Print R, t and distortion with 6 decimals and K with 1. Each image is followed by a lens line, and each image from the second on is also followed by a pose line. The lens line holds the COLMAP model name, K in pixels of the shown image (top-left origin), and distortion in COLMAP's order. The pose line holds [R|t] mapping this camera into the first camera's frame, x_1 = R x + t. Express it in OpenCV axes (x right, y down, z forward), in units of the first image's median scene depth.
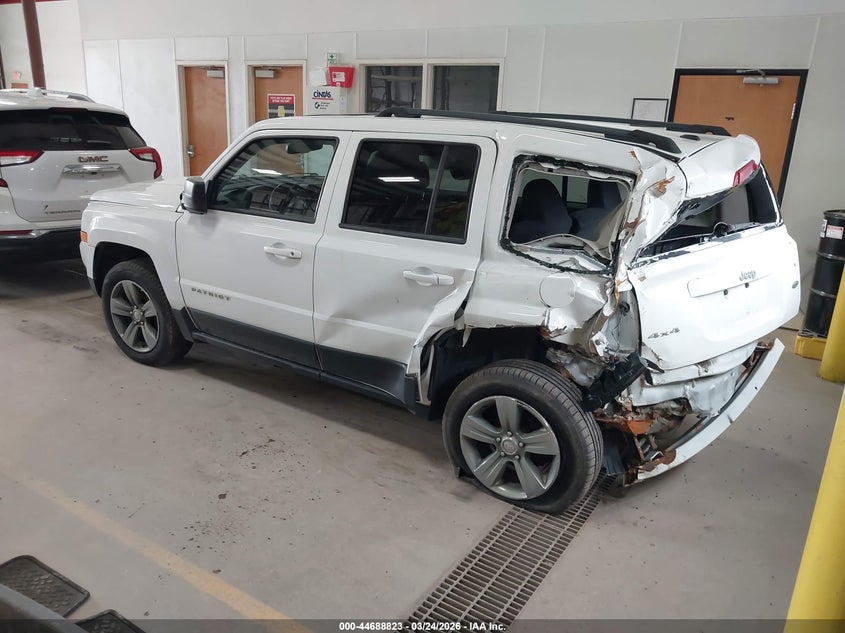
lens RADIAL K [[644.2, 0, 421.2], [0, 644.2, 317.1], [0, 0, 1]] dist [0.002790, 0.004114]
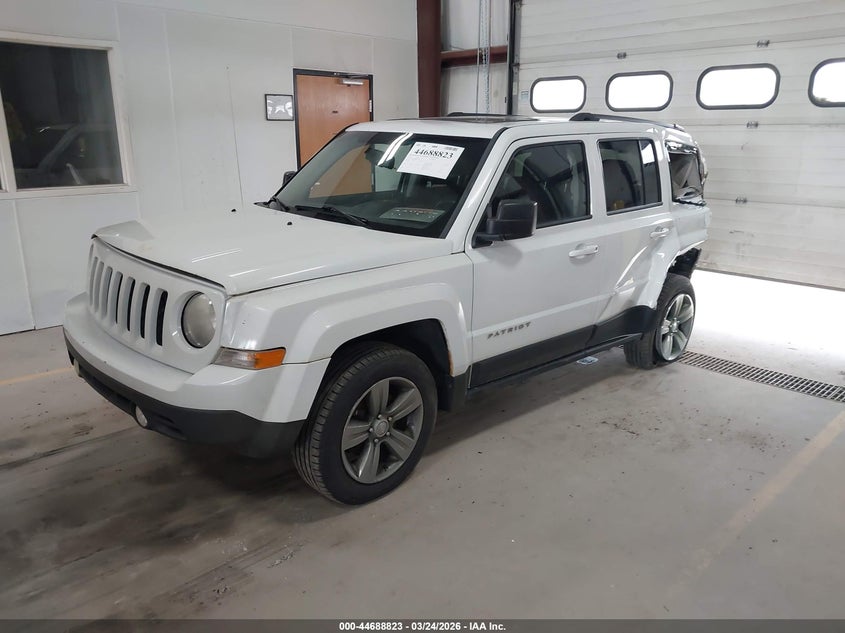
lens RADIAL K [[676.3, 0, 423.8], [0, 676.3, 316.4], [0, 0, 1]] dist [0.031541, -0.007414]
pose [[0.245768, -0.303465, 0.920601, -1.176468], [0.294660, 0.928176, 0.227299, -0.291451], [-0.923457, 0.215402, 0.317535, 0.793857]]
